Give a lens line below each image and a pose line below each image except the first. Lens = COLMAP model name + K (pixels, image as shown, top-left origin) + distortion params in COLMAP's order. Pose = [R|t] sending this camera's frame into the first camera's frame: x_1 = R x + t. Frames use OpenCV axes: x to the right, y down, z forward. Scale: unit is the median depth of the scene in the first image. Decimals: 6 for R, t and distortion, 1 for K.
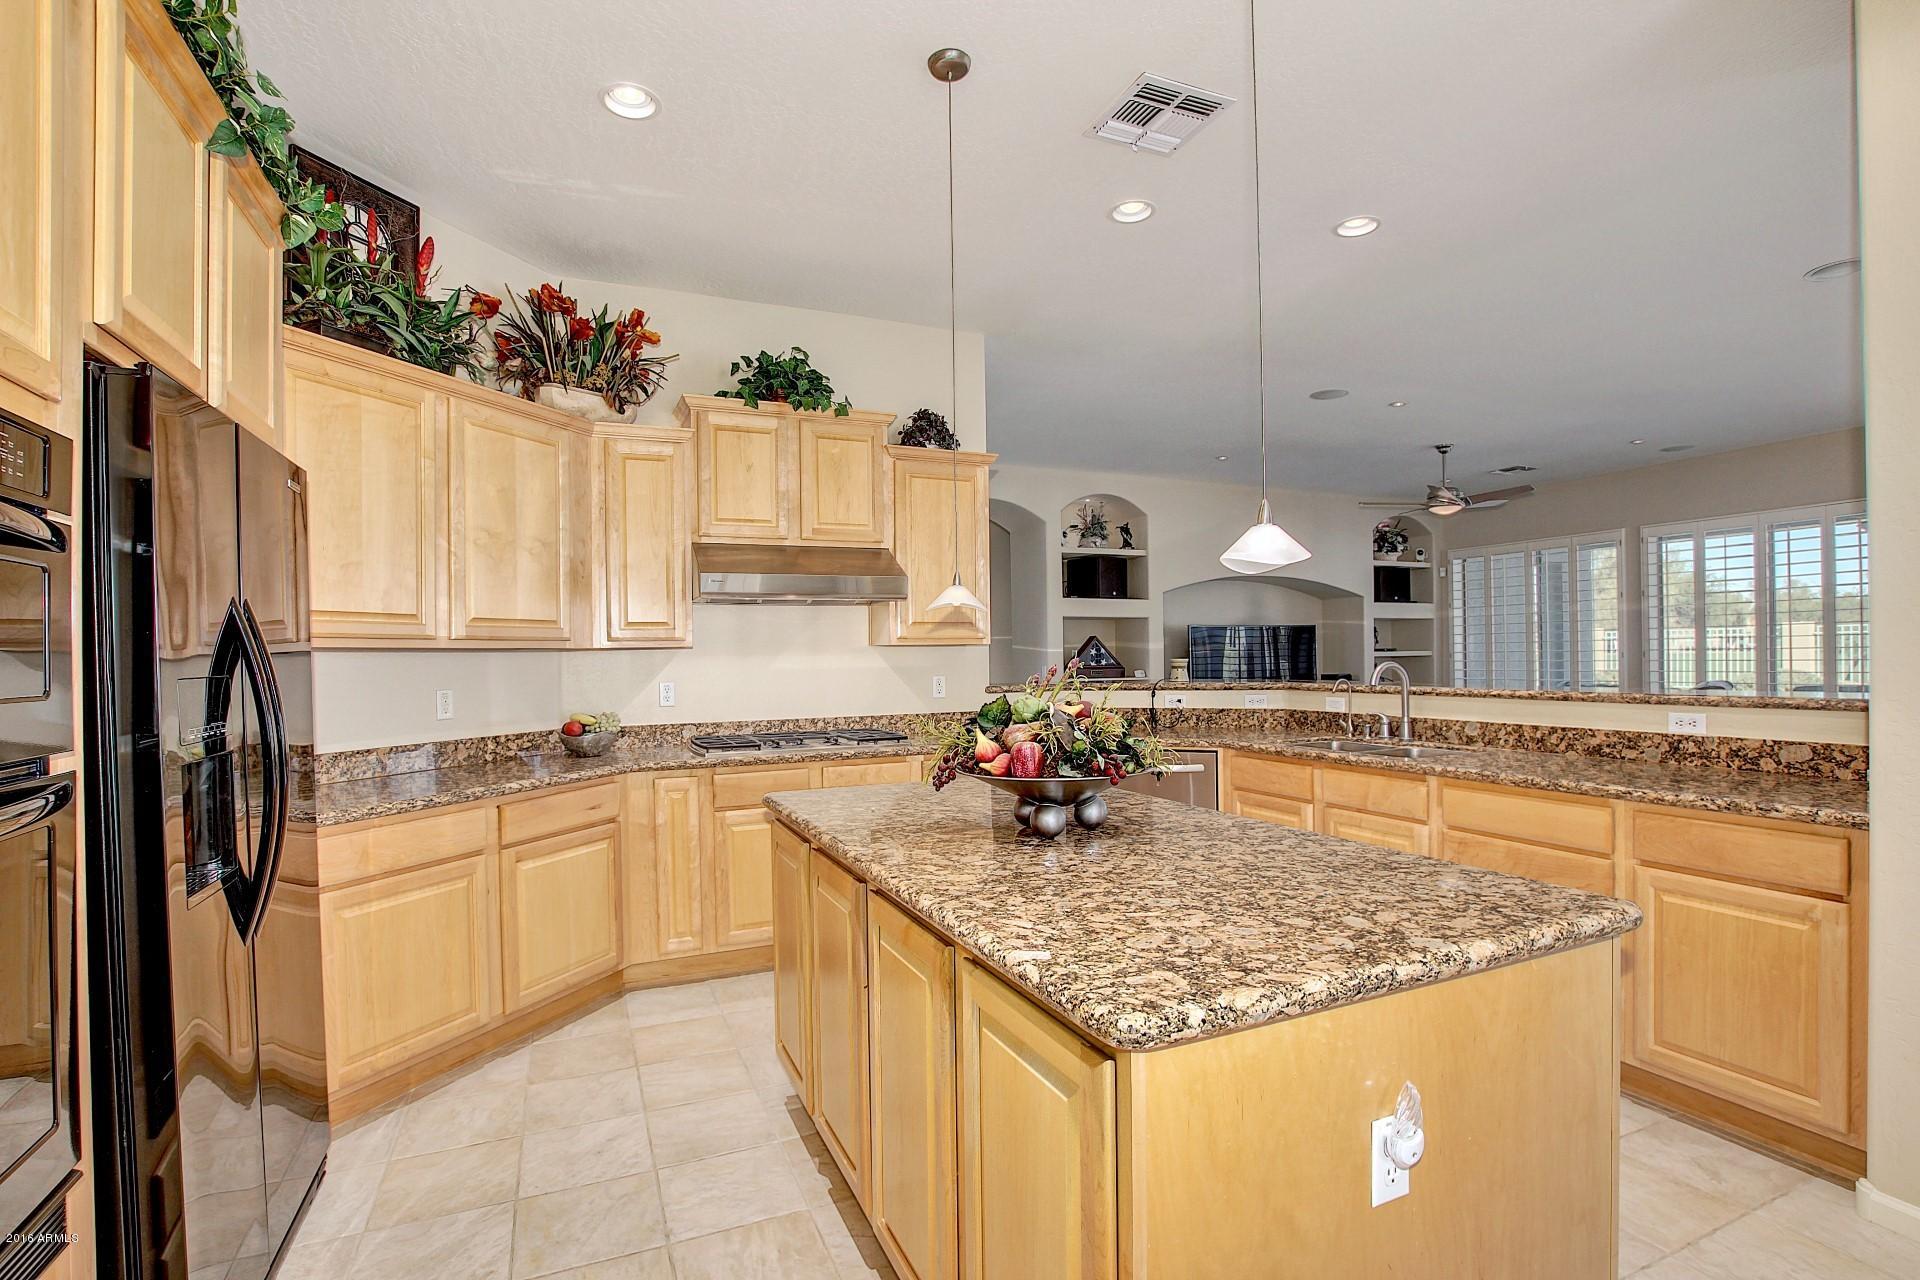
lens RADIAL K [[886.1, 0, 954.9], [0, 886.1, 650.1], [0, 0, 1]] dist [-0.001567, -0.000154]
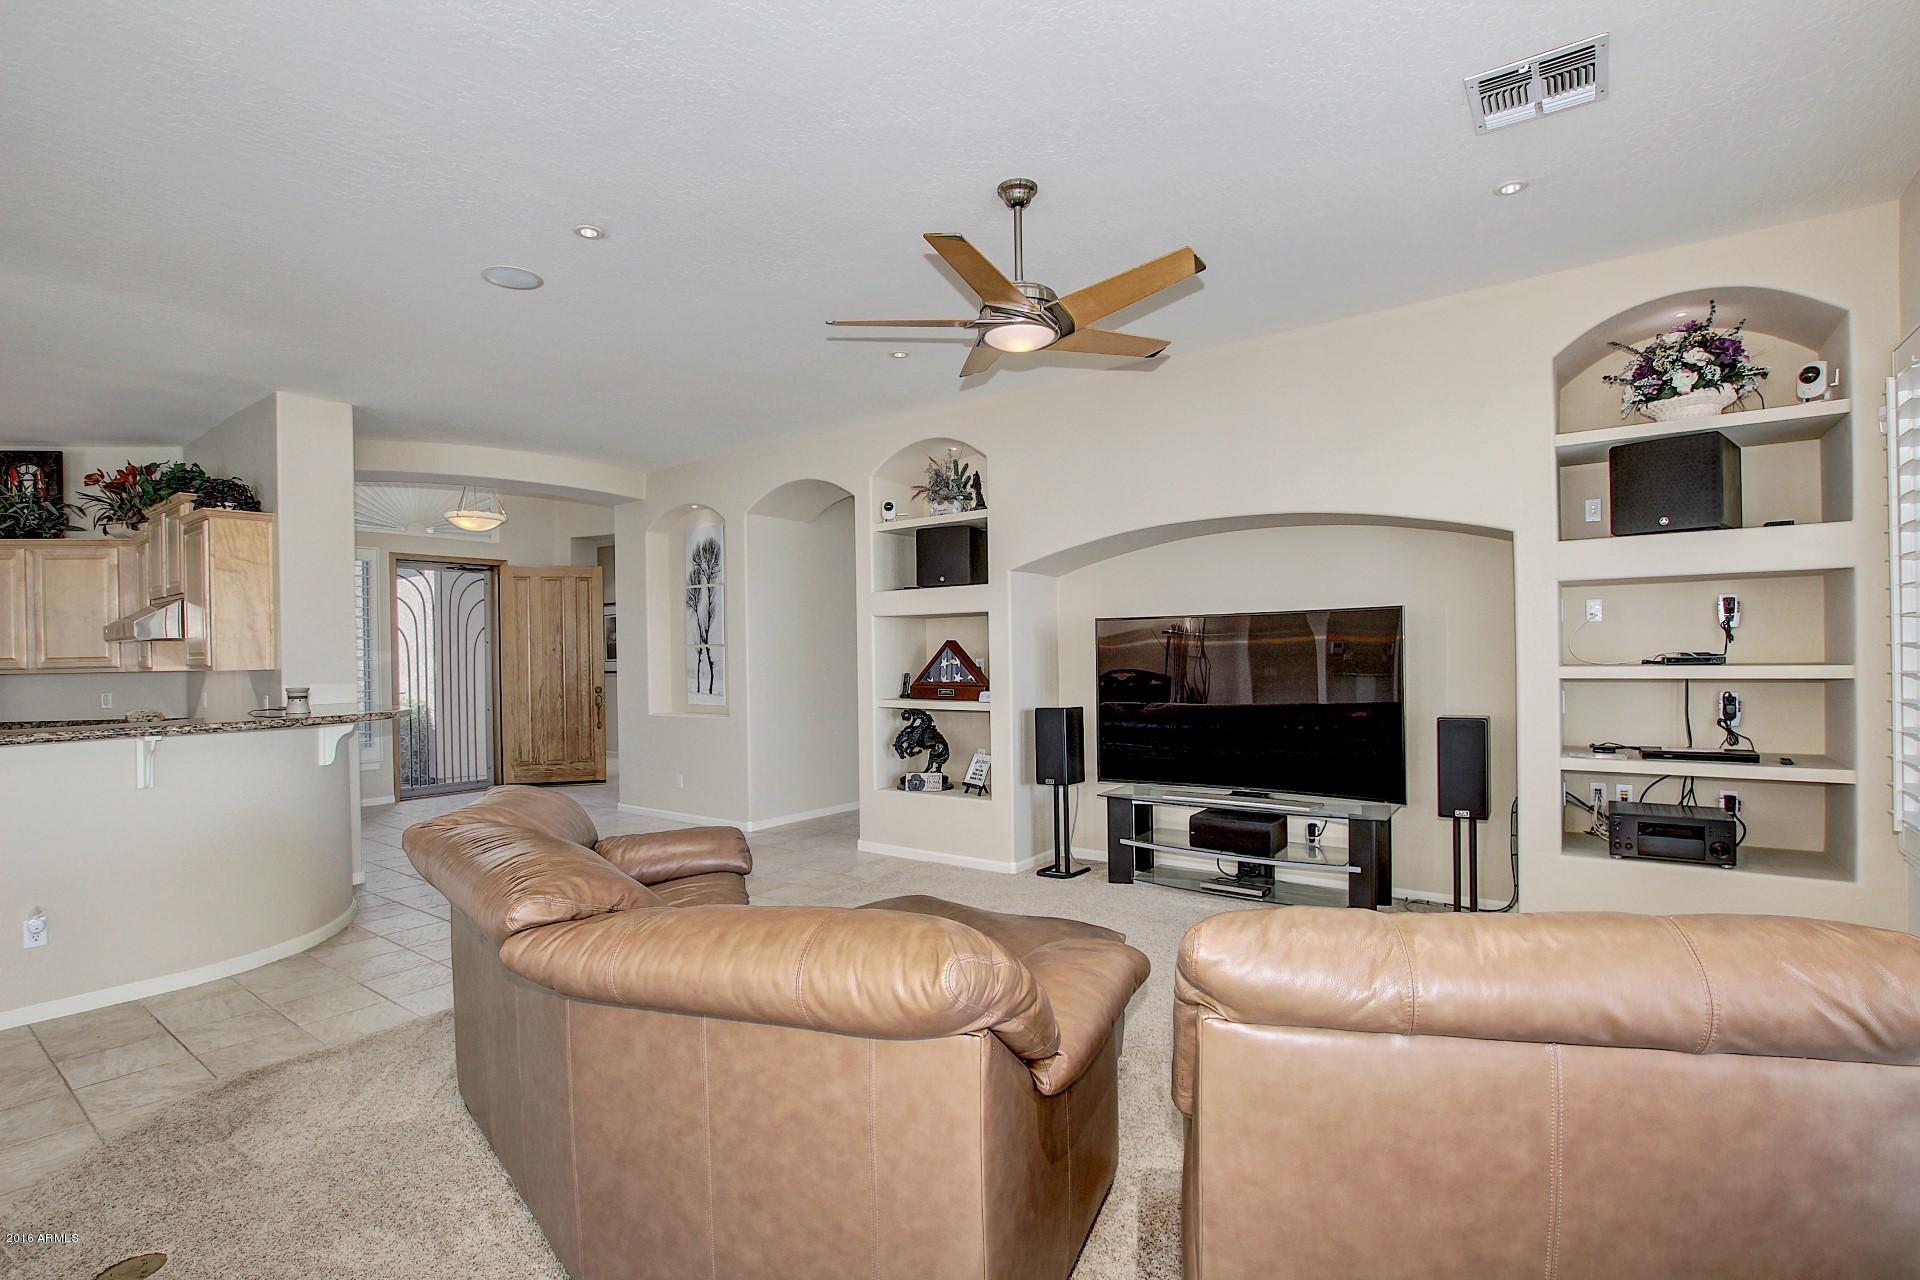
lens RADIAL K [[886.1, 0, 956.9], [0, 886.1, 644.3], [0, 0, 1]] dist [-0.001567, -0.000154]
pose [[0.490820, 0.000723, -0.871260, 0.775033], [0.016017, 0.999823, 0.009853, -0.019215], [0.871114, -0.018791, 0.490722, 0.652024]]
